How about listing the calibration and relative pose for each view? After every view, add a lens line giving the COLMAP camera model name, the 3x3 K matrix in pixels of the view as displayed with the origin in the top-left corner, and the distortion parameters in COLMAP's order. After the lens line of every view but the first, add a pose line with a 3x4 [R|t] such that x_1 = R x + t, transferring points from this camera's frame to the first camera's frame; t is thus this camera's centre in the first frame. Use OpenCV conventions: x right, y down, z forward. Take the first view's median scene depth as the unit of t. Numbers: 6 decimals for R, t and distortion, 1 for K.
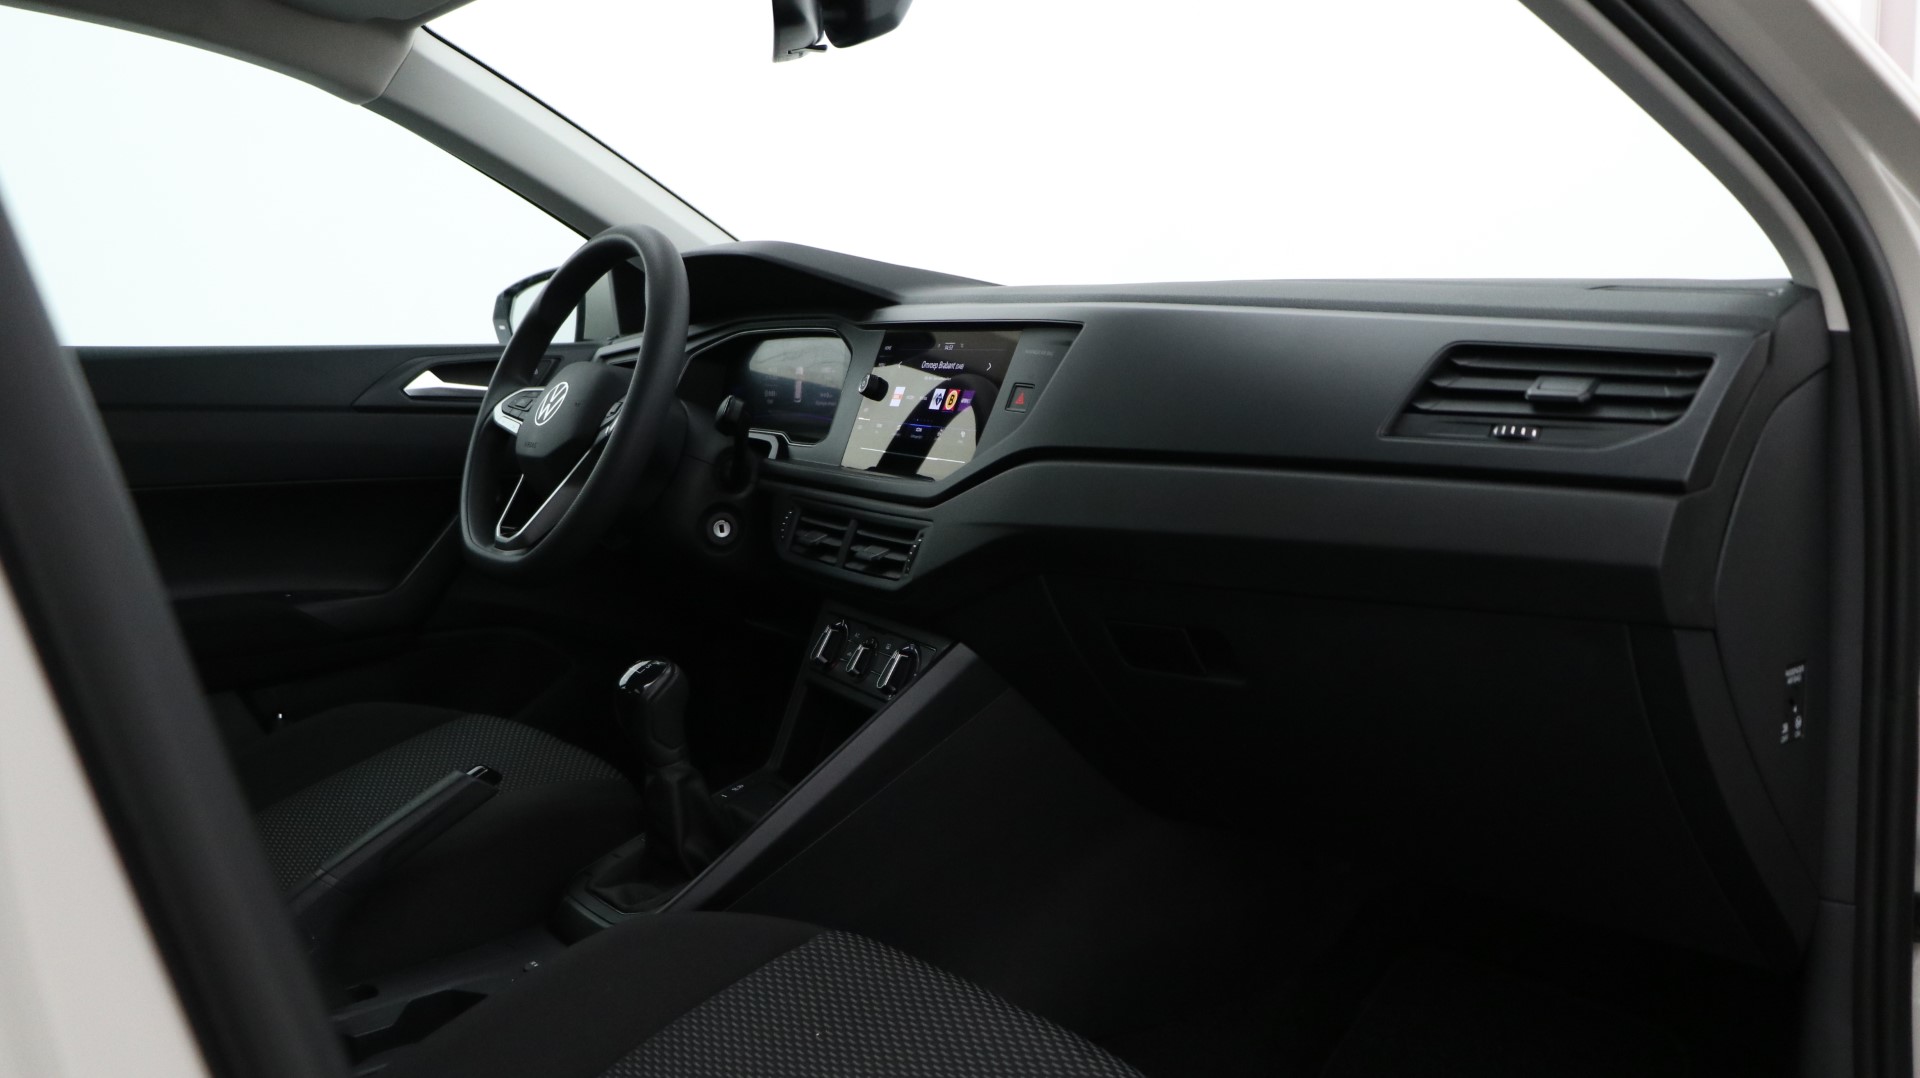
lens RADIAL K [[1549.1, 0, 961.1], [0, 1549.1, 539.8], [0, 0, 1]] dist [-0.143008, 0.008222]
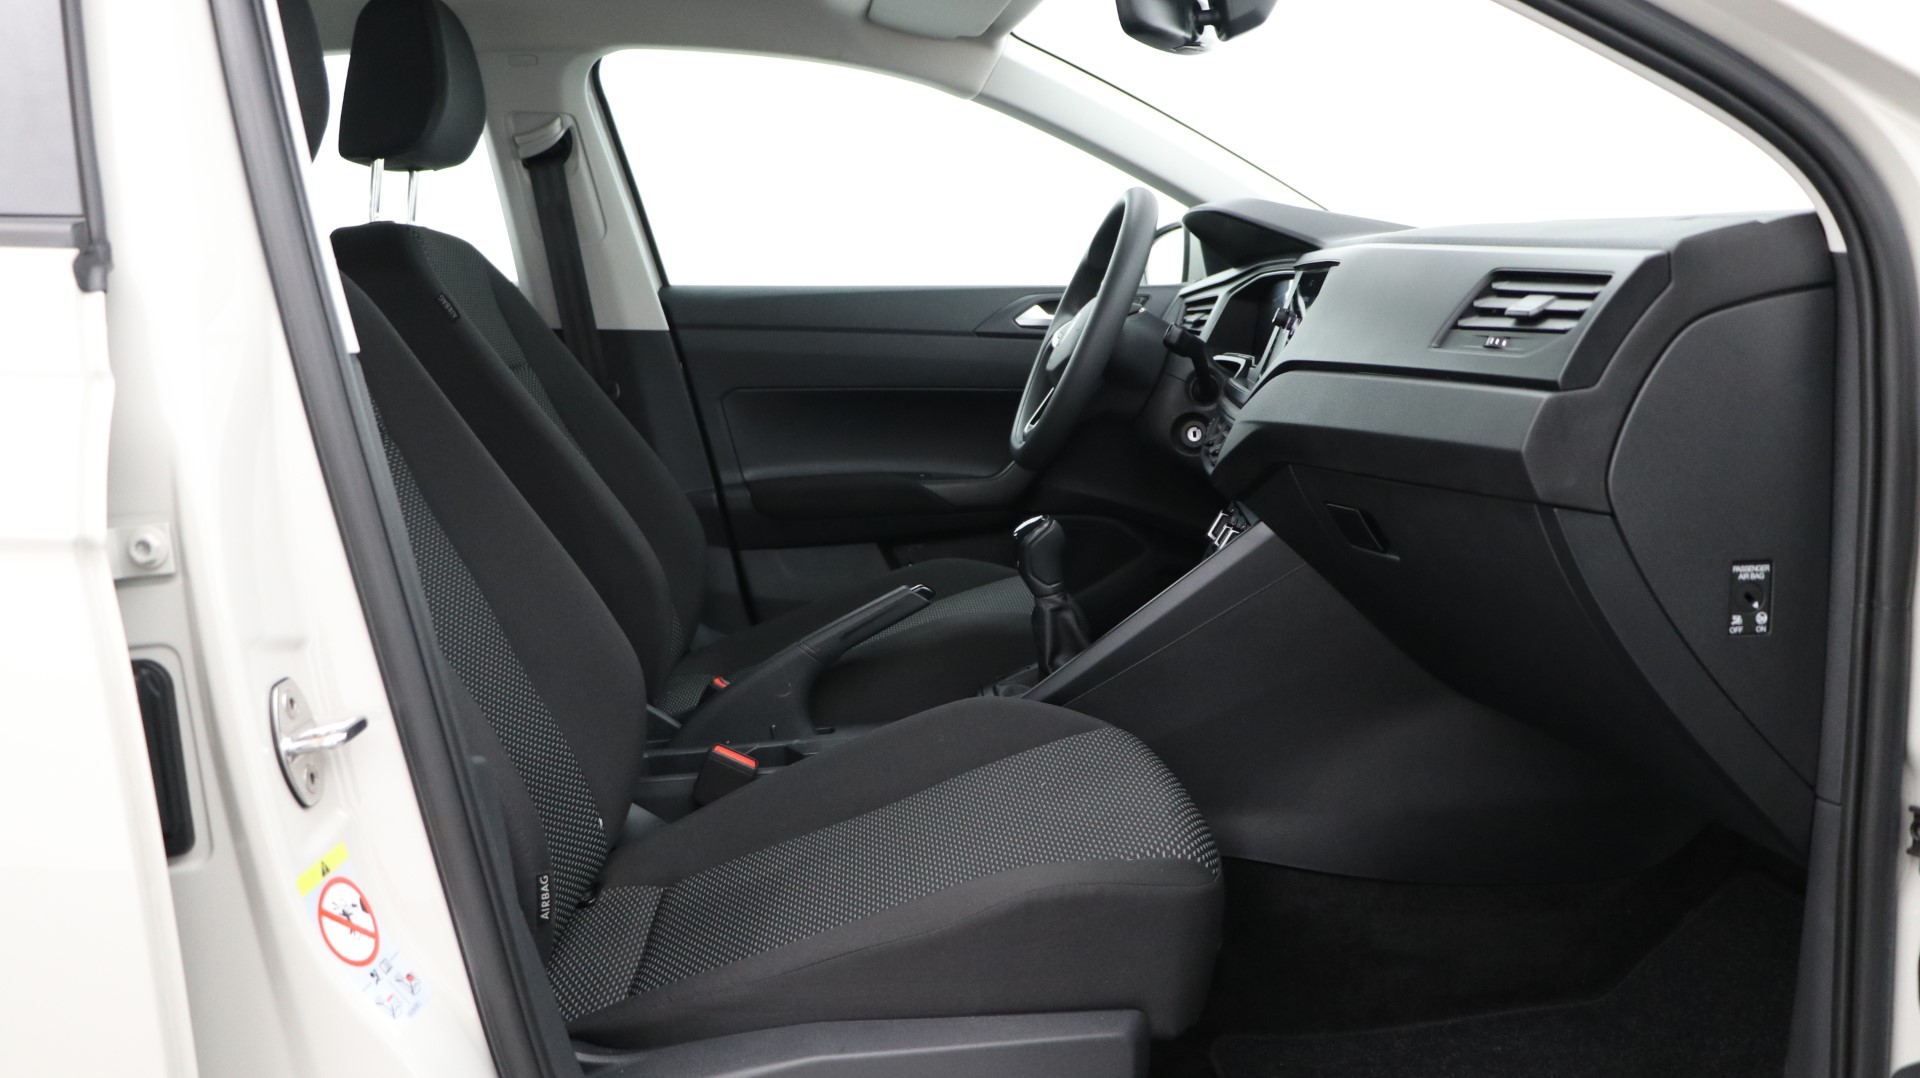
lens RADIAL K [[1549.1, 0, 960.5], [0, 1549.1, 539.7], [0, 0, 1]] dist [-0.143008, 0.008222]
pose [[0.828137, 0.078242, -0.555038, 0.649689], [-0.061368, 0.996913, 0.048970, 0.047732], [0.557156, -0.006492, 0.830382, -0.208973]]
